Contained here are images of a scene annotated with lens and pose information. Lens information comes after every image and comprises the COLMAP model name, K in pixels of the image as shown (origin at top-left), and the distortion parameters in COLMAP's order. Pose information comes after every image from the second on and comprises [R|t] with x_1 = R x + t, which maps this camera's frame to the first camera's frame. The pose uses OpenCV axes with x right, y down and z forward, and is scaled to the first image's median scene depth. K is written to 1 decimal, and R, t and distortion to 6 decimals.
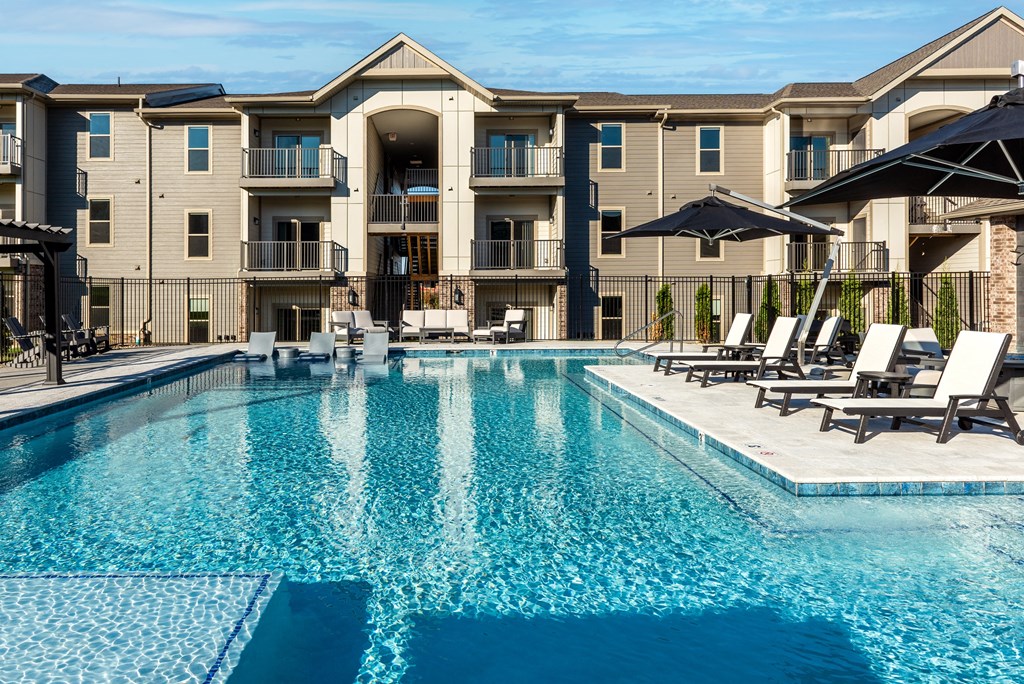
lens RADIAL K [[639.3, 0, 512.0], [0, 639.3, 342.0], [0, 0, 1]] dist [0.021567, -0.000167]
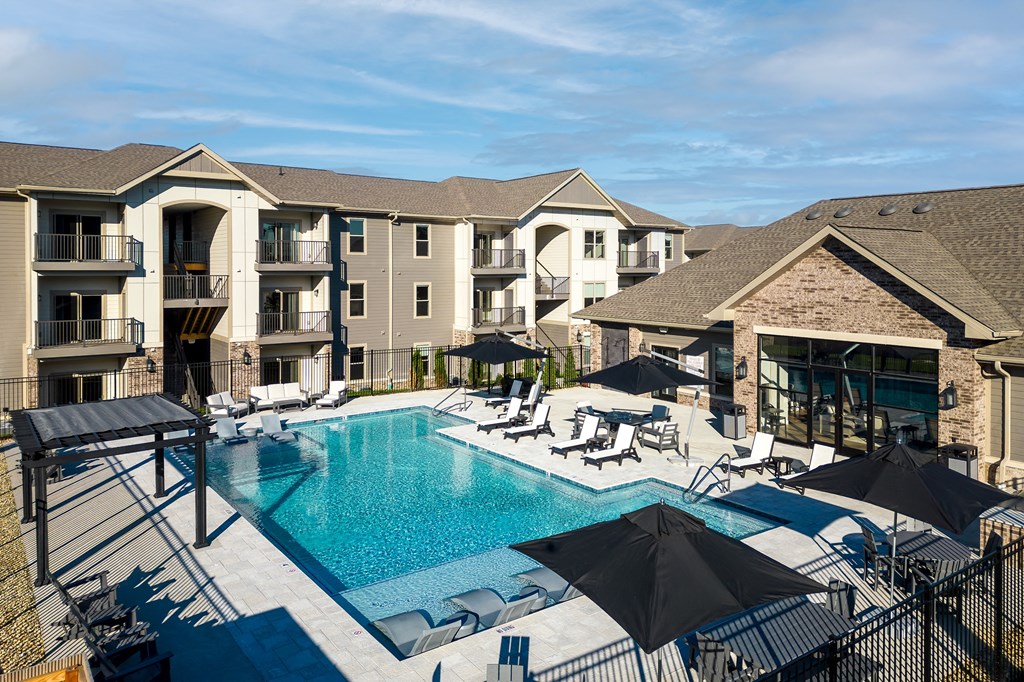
lens RADIAL K [[732.8, 0, 512.0], [0, 732.8, 341.0], [0, 0, 1]] dist [0.004090, 0.000658]
pose [[0.799160, -0.055639, 0.598538, -0.510985], [0.014400, 0.997193, 0.073470, -0.198475], [-0.600946, -0.050095, 0.797718, -0.408047]]
